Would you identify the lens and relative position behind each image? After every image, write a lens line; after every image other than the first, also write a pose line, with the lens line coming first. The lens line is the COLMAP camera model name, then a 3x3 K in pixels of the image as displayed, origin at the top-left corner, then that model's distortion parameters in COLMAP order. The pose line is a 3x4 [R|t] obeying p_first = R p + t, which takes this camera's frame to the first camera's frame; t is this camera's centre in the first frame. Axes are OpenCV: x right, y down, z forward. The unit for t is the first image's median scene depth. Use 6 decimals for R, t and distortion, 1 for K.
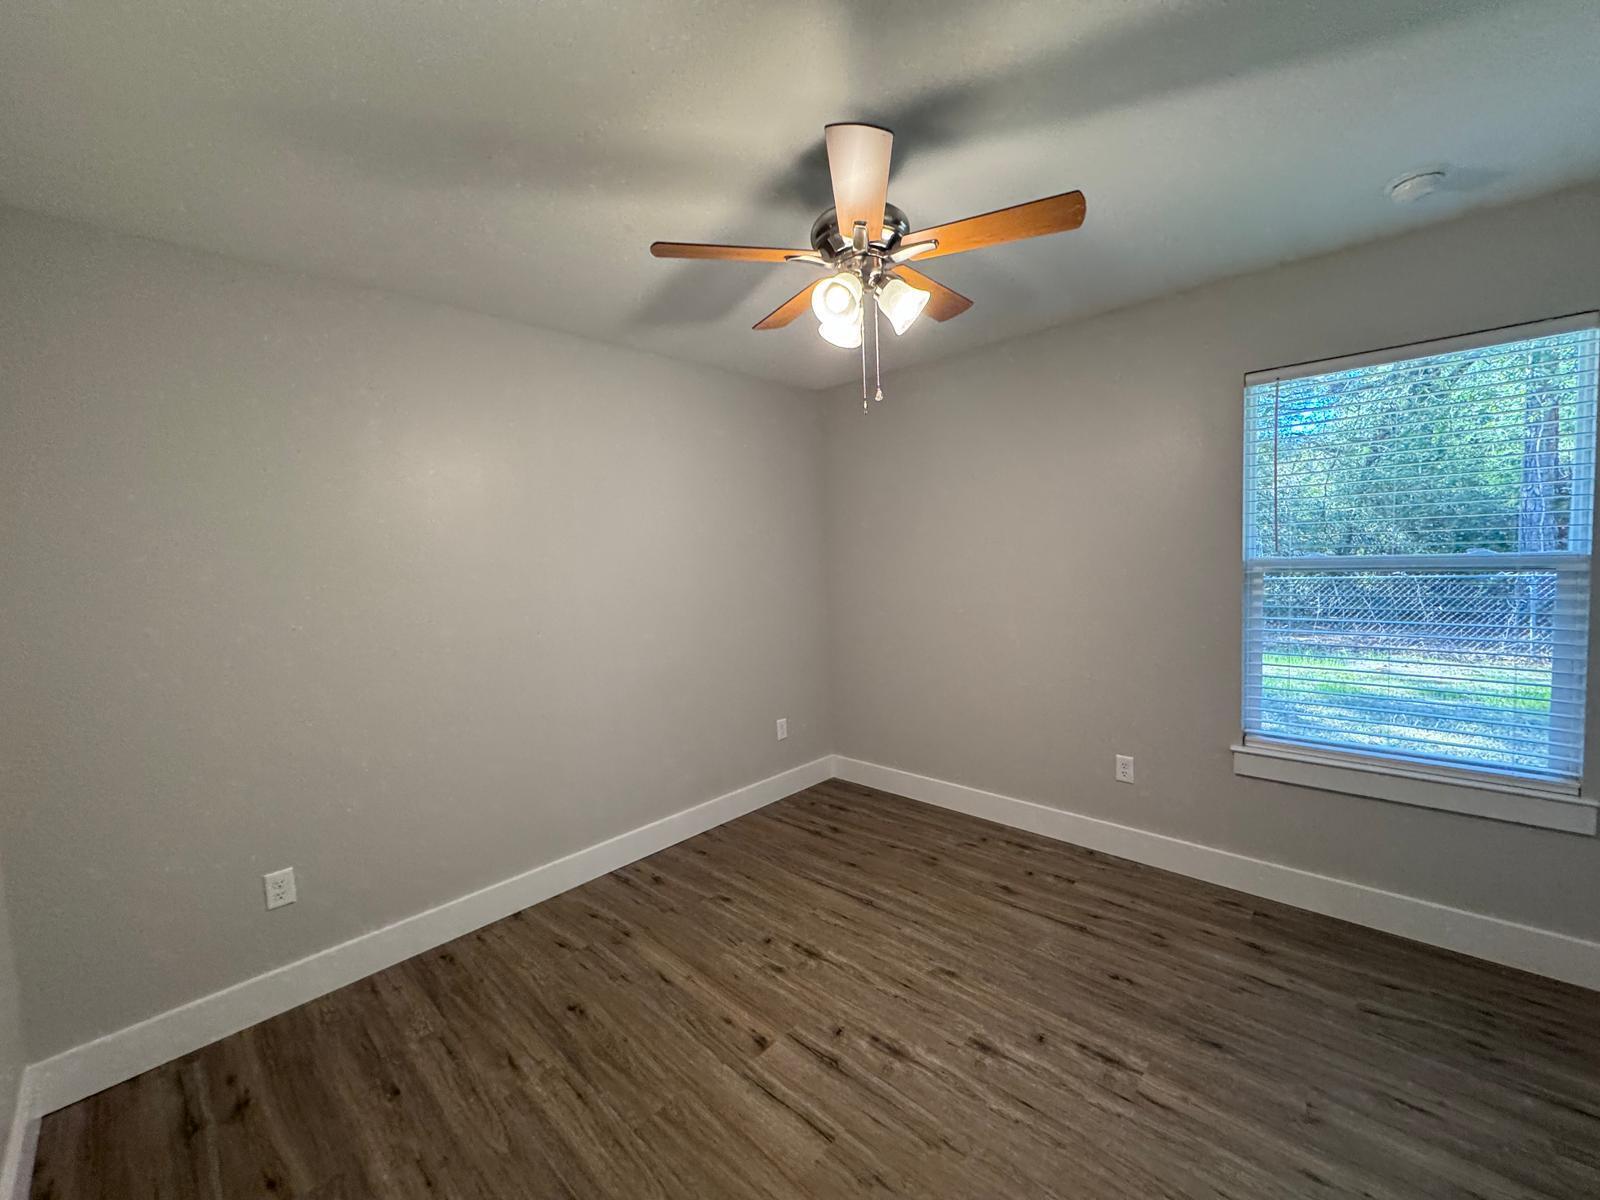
lens RADIAL K [[803.6, 0, 795.4], [0, 803.6, 602.4], [0, 0, 1]] dist [-0.002071, 0.000311]
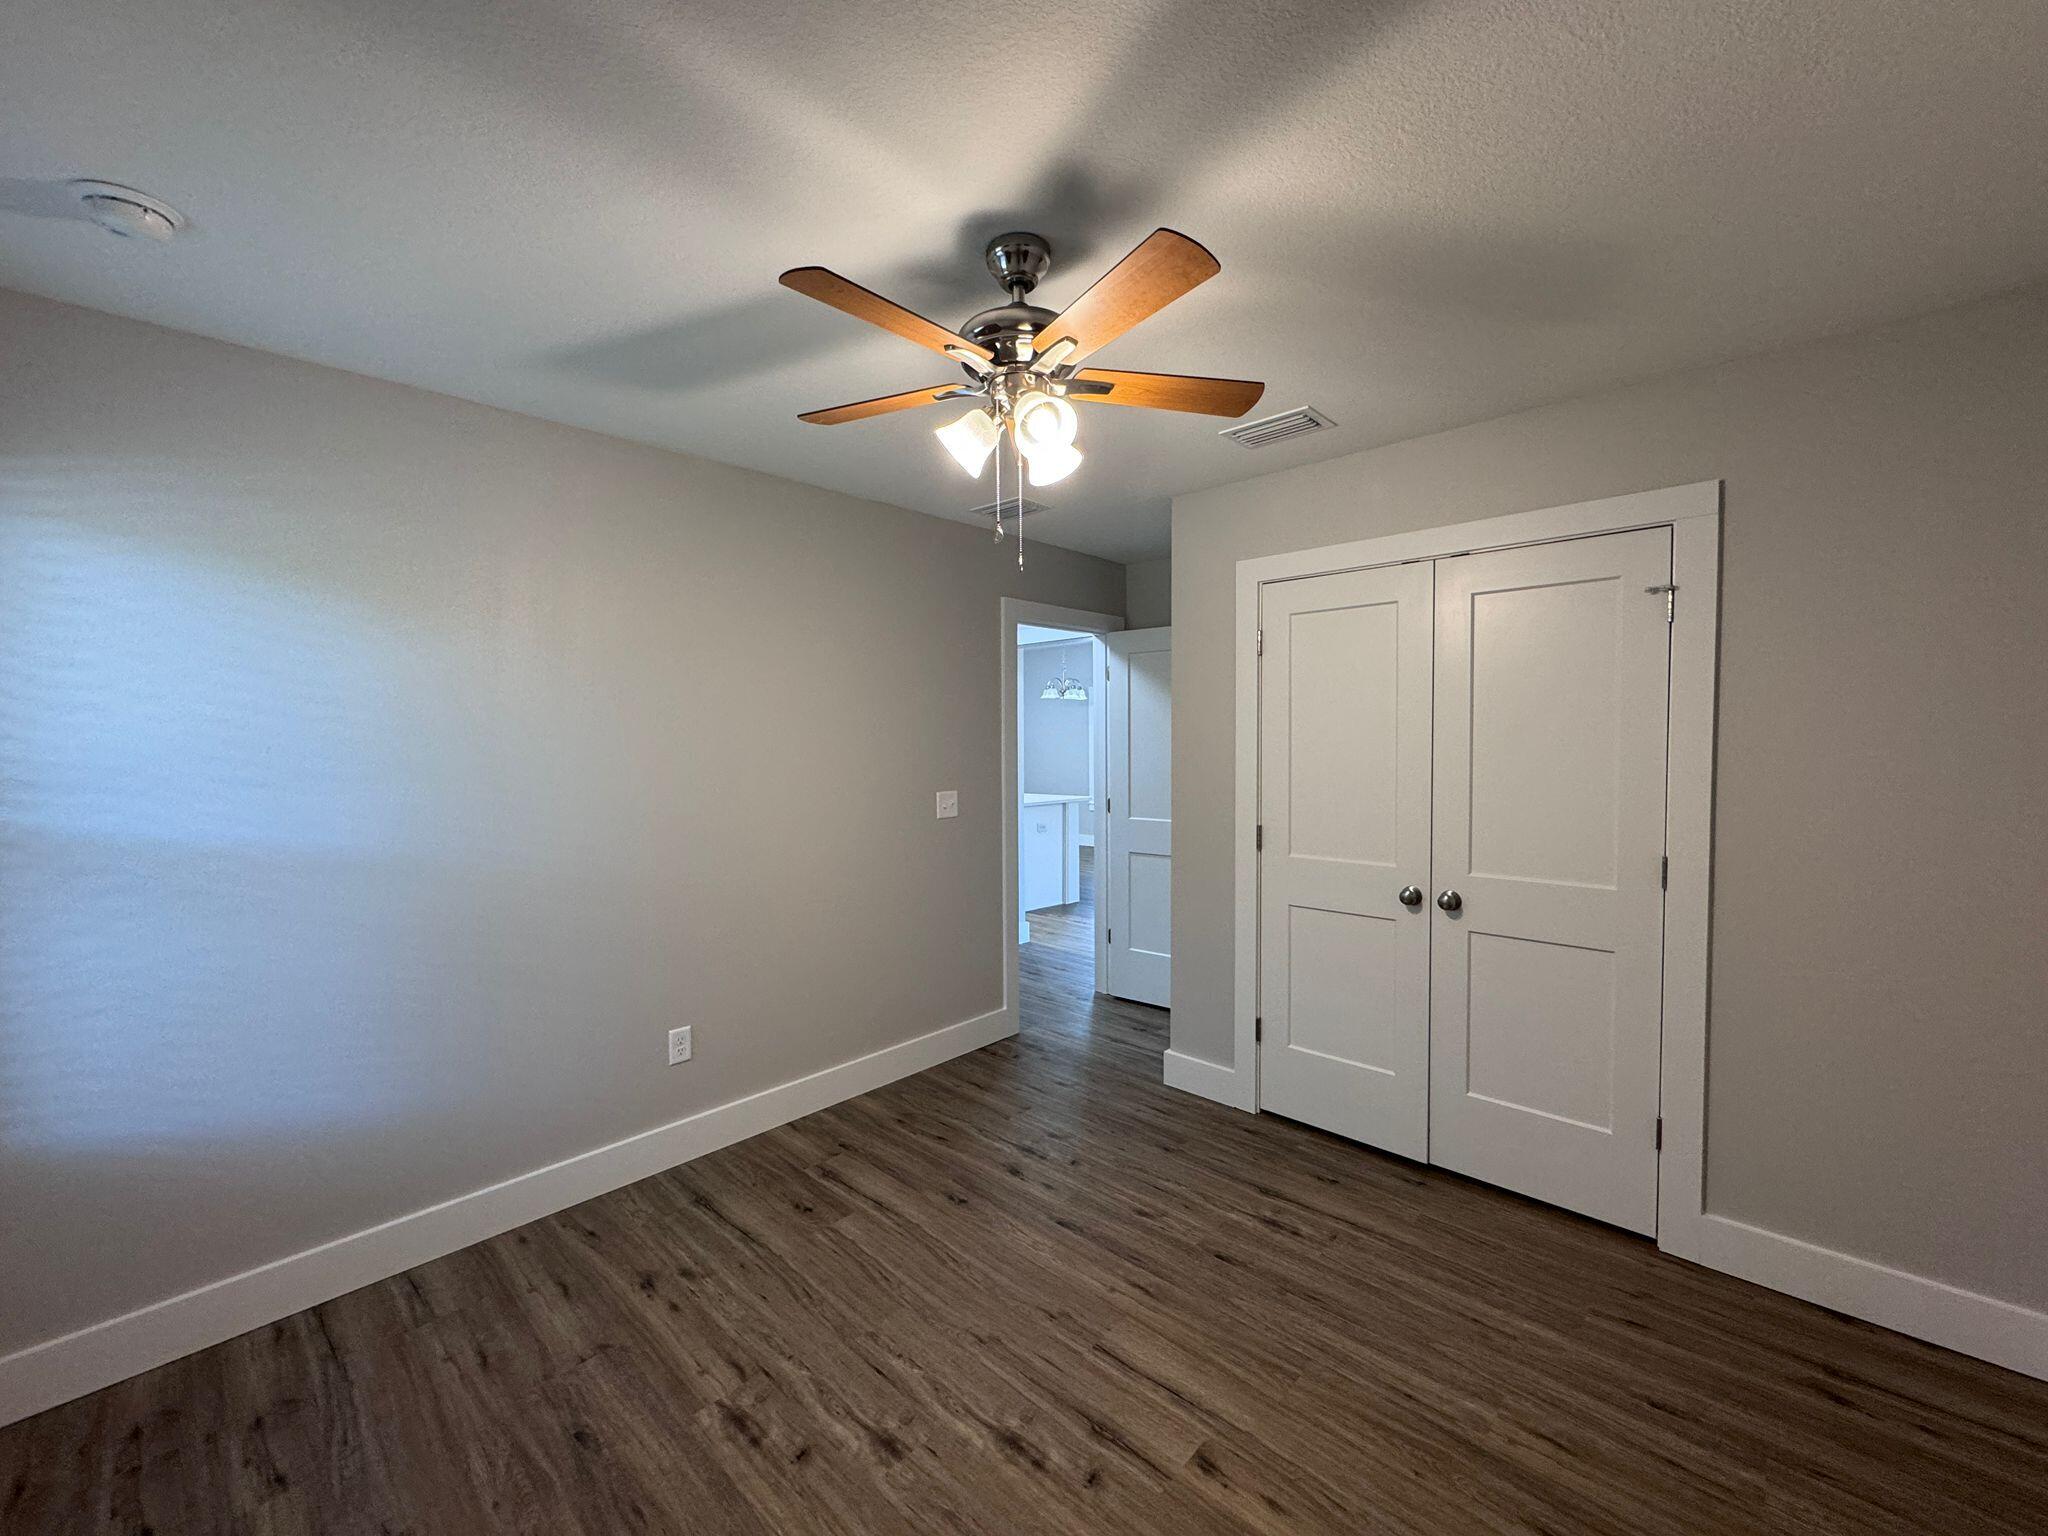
lens RADIAL K [[1028.6, 0, 1018.1], [0, 1028.6, 771.1], [0, 0, 1]] dist [-0.002071, 0.000311]
pose [[-0.998825, 0.048159, 0.005328, 0.086700], [0.048450, 0.993730, 0.100759, -0.131964], [-0.000442, 0.100899, -0.994897, 1.878616]]
